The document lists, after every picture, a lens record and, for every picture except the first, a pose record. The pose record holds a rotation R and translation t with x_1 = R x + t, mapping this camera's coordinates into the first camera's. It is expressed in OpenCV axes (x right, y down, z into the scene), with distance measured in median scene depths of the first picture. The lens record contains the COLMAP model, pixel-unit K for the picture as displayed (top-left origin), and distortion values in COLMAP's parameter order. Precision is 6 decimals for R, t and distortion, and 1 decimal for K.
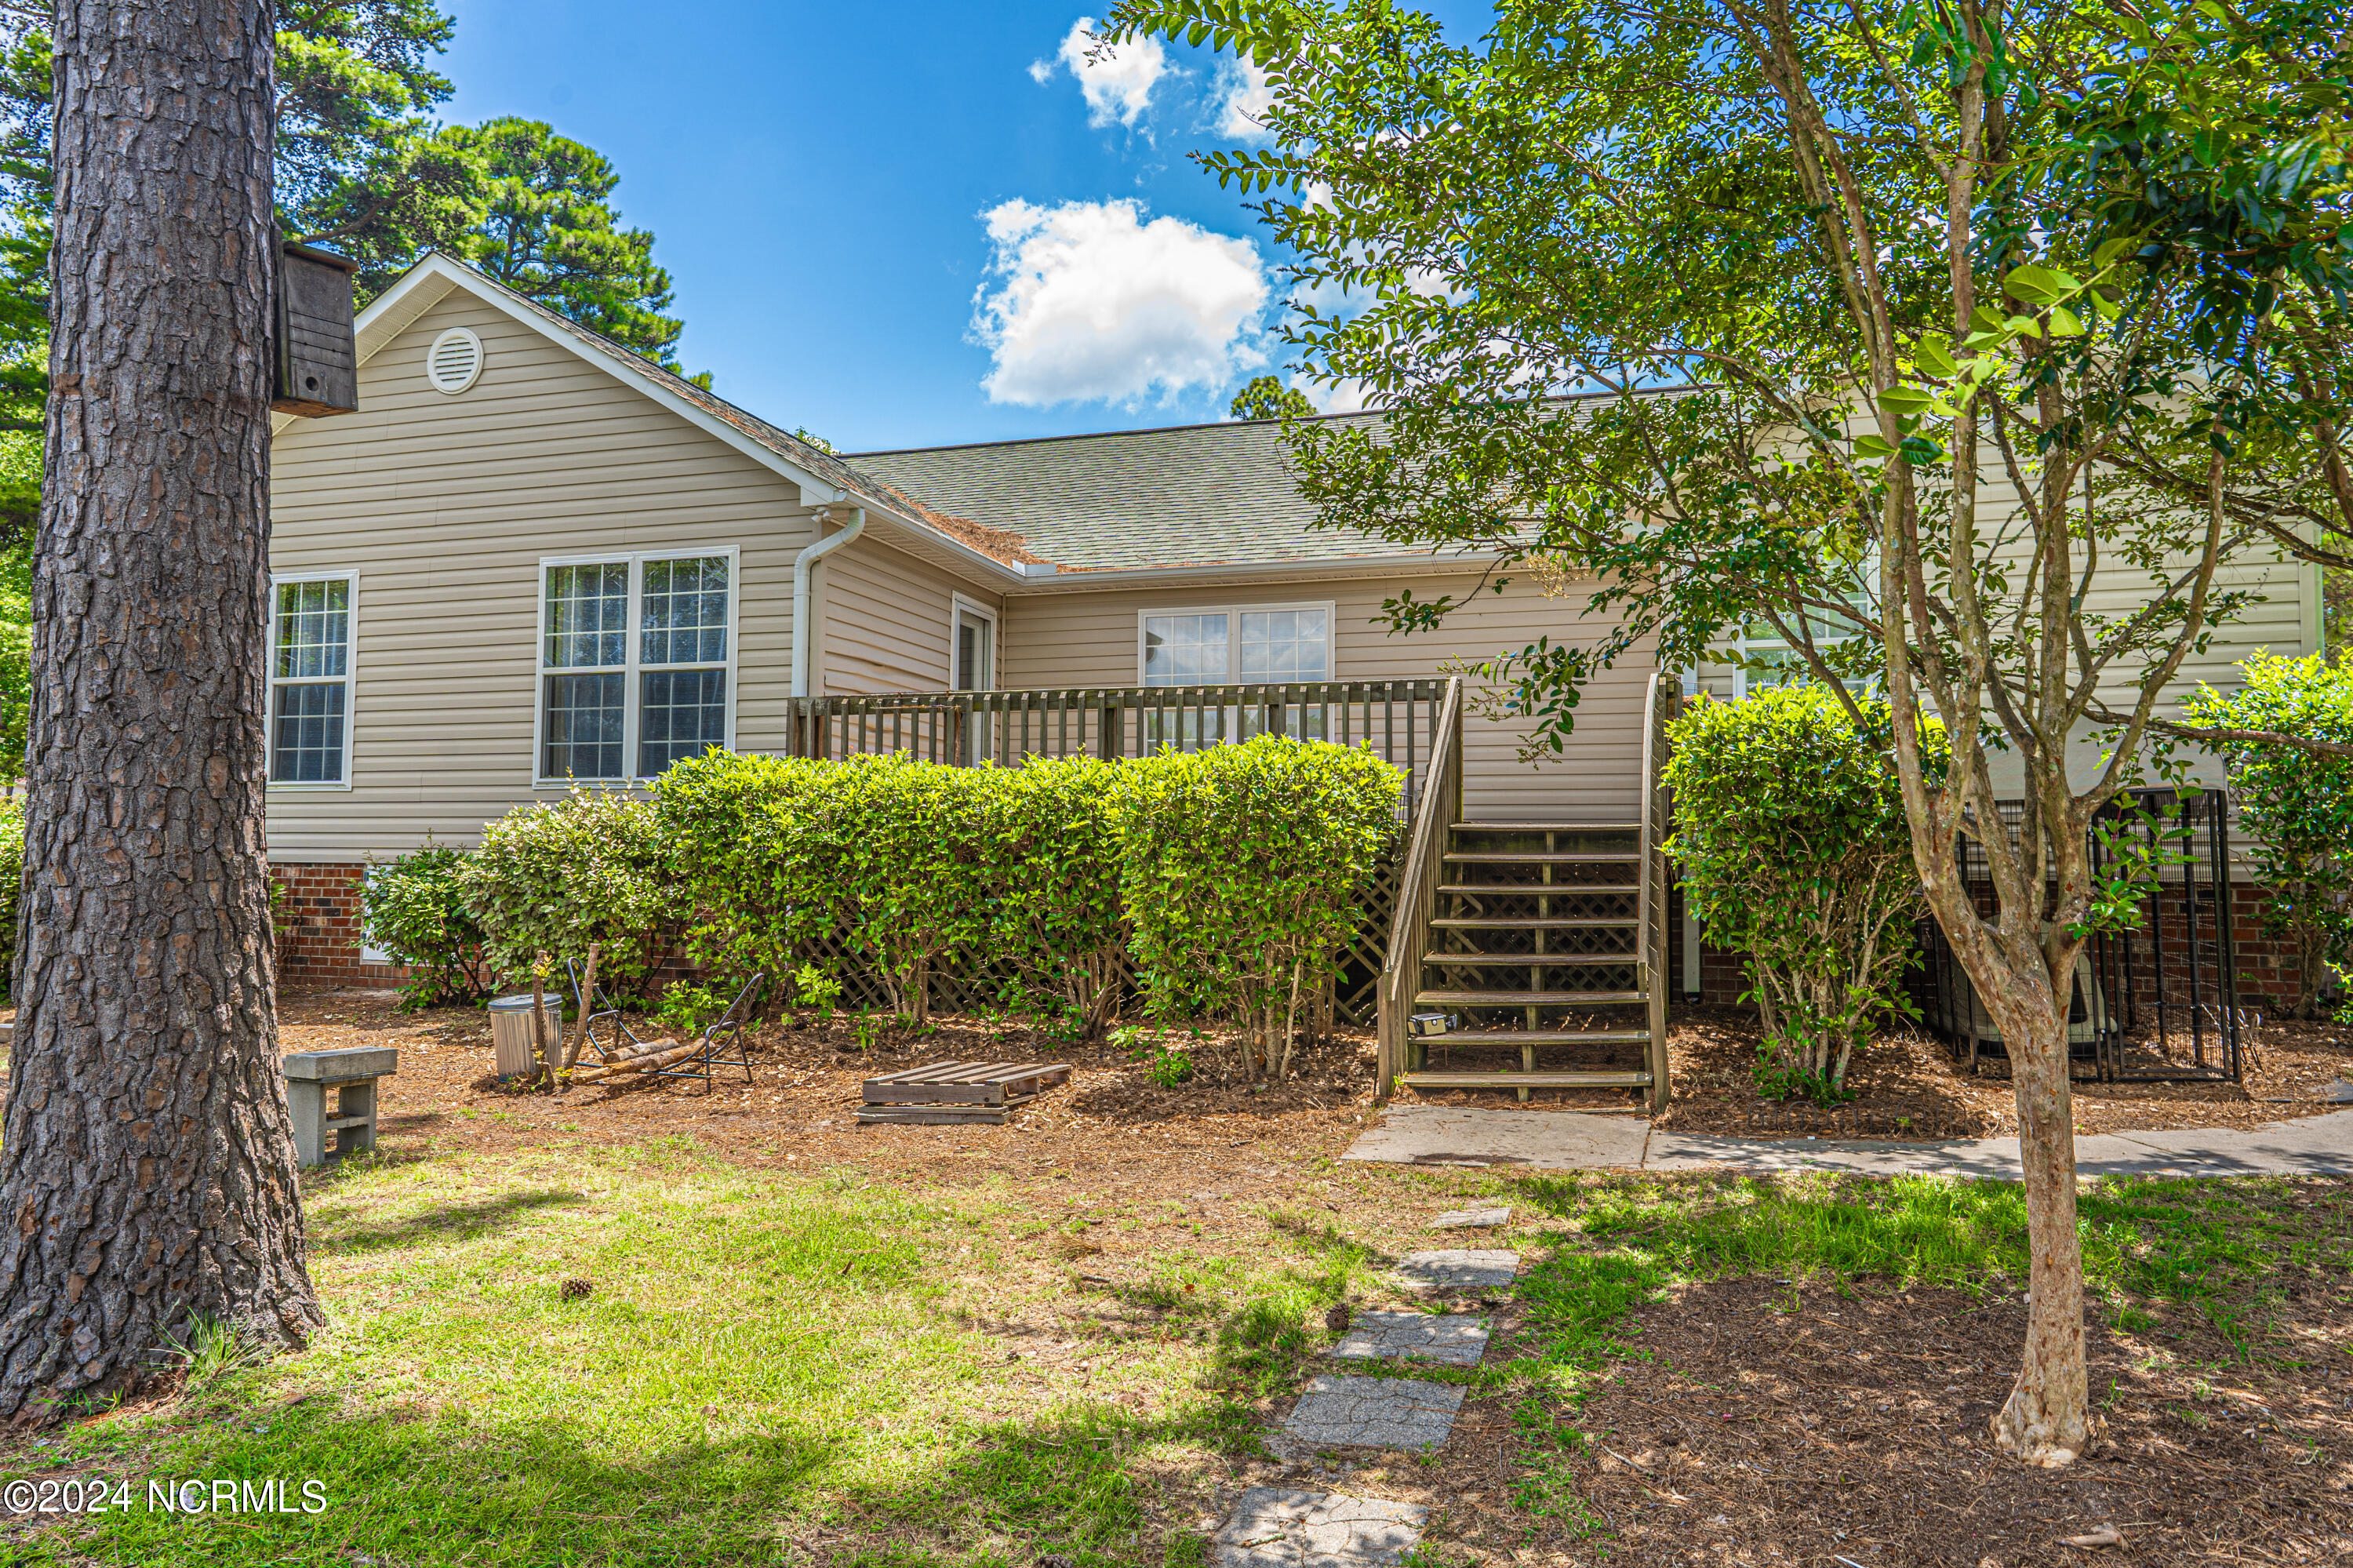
lens RADIAL K [[1583.0, 0, 1161.2], [0, 1583.0, 797.7], [0, 0, 1]] dist [-0.004700, 0.003656]
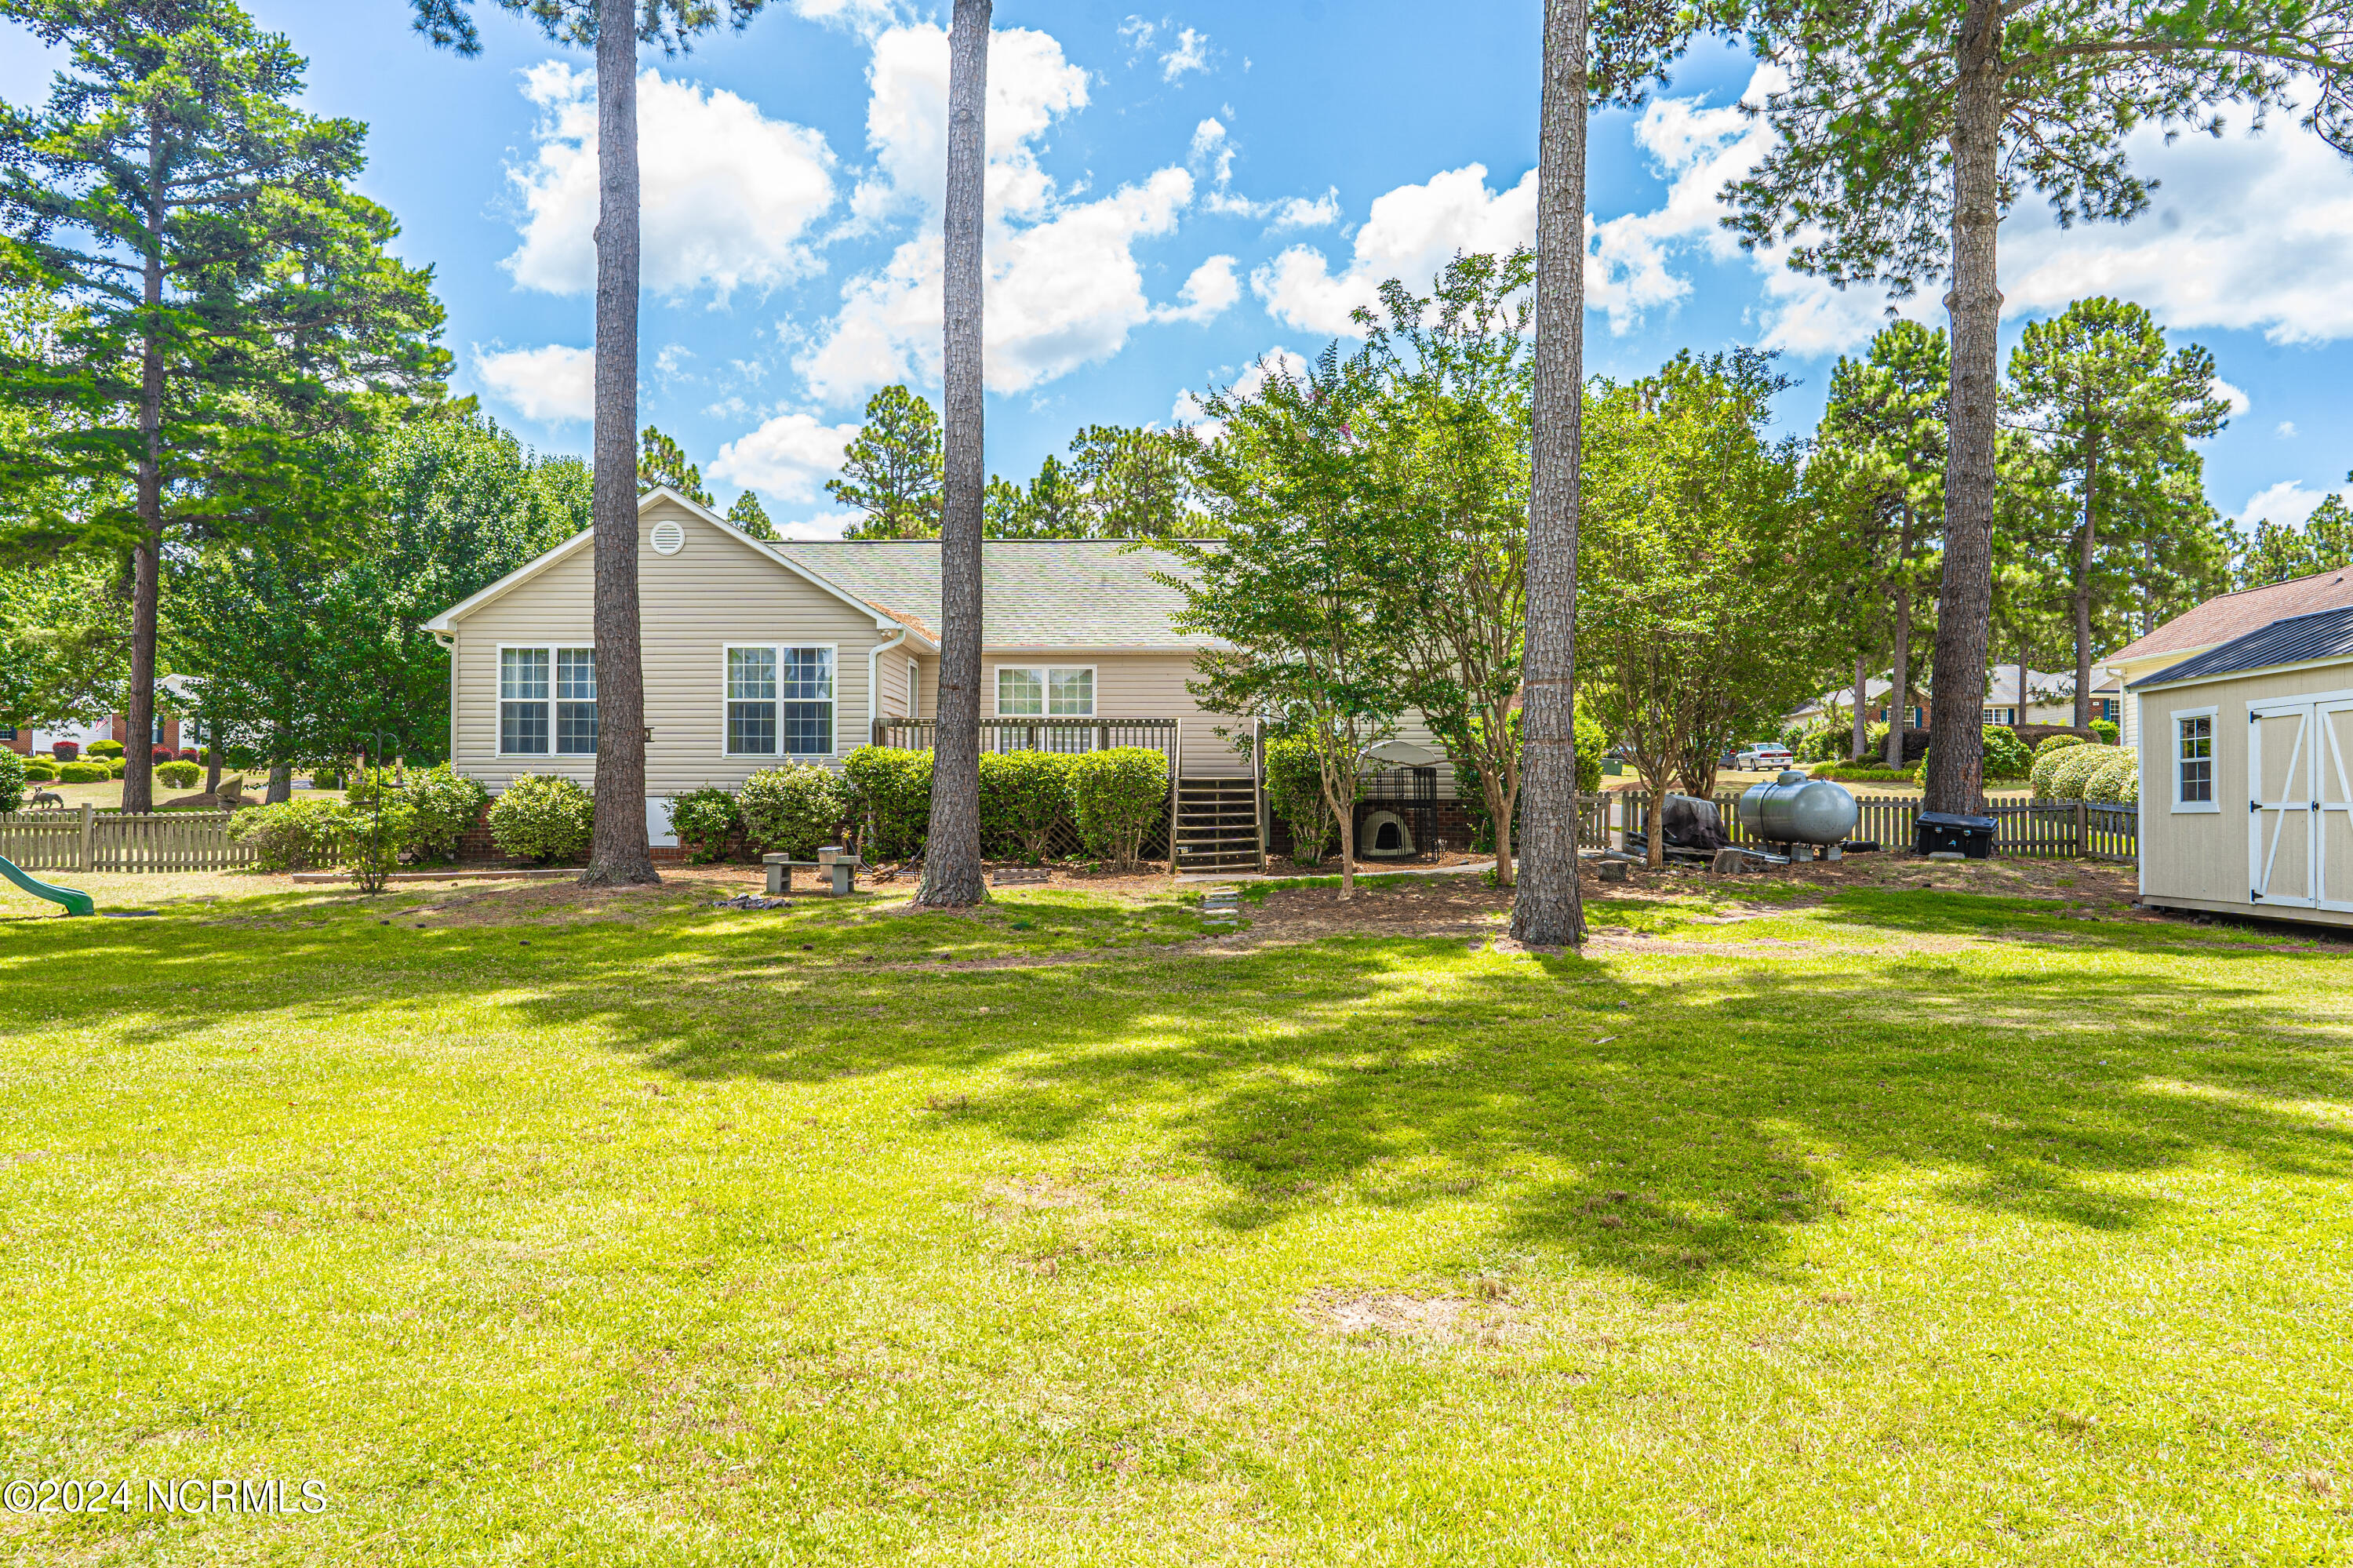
lens RADIAL K [[1583.0, 0, 1161.2], [0, 1583.0, 797.7], [0, 0, 1]] dist [-0.004700, 0.003656]
pose [[0.960664, -0.003440, 0.277691, -0.539207], [-0.006907, 0.999318, 0.036274, -0.042204], [-0.277627, -0.036765, 0.959985, -1.398185]]
